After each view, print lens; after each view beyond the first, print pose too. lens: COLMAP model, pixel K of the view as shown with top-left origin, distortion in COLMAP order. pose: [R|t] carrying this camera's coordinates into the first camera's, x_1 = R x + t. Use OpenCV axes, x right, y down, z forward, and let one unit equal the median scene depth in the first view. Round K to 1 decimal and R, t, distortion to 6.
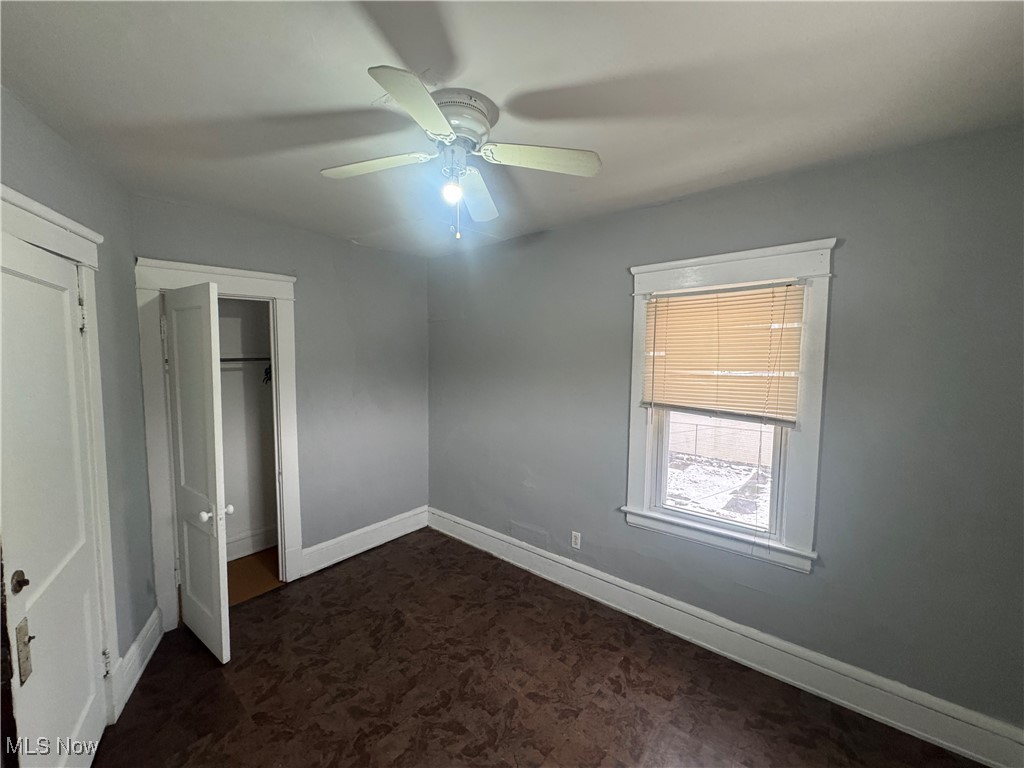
lens RADIAL K [[409.2, 0, 512.0], [0, 409.2, 384.0], [0, 0, 1]] dist [-0.001848, 0.000338]
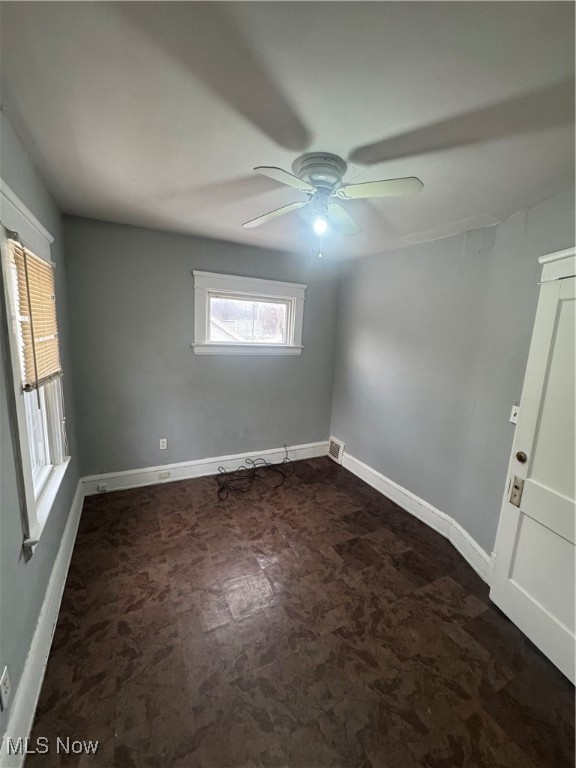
lens RADIAL K [[306.9, 0, 288.0], [0, 306.9, 384.0], [0, 0, 1]] dist [-0.001848, 0.000338]
pose [[-0.920791, -0.110400, 0.374106, -0.336686], [-0.021399, 0.971963, 0.234159, -0.103735], [-0.389468, 0.207605, -0.897337, 1.398021]]
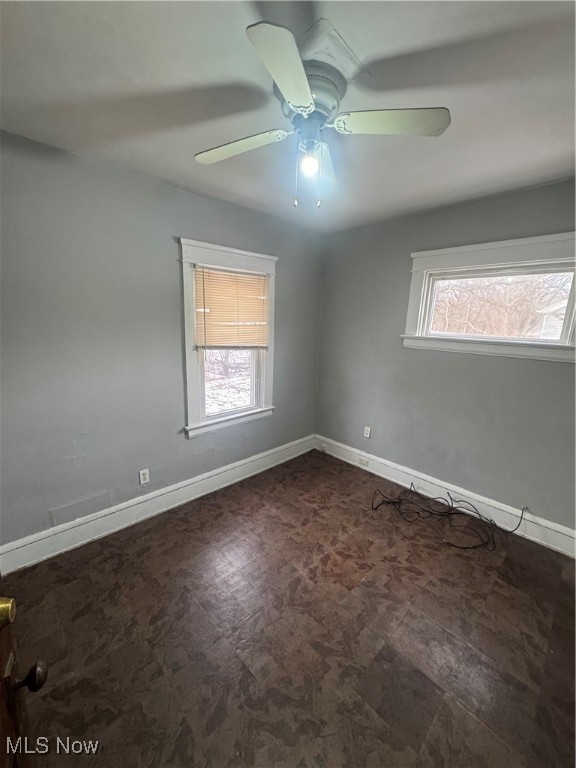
lens RADIAL K [[306.9, 0, 288.0], [0, 306.9, 384.0], [0, 0, 1]] dist [-0.001848, 0.000338]
pose [[0.105262, -0.207577, 0.972539, -0.712310], [0.044870, 0.977967, 0.203880, -0.029756], [-0.993432, 0.022177, 0.112257, 0.626302]]
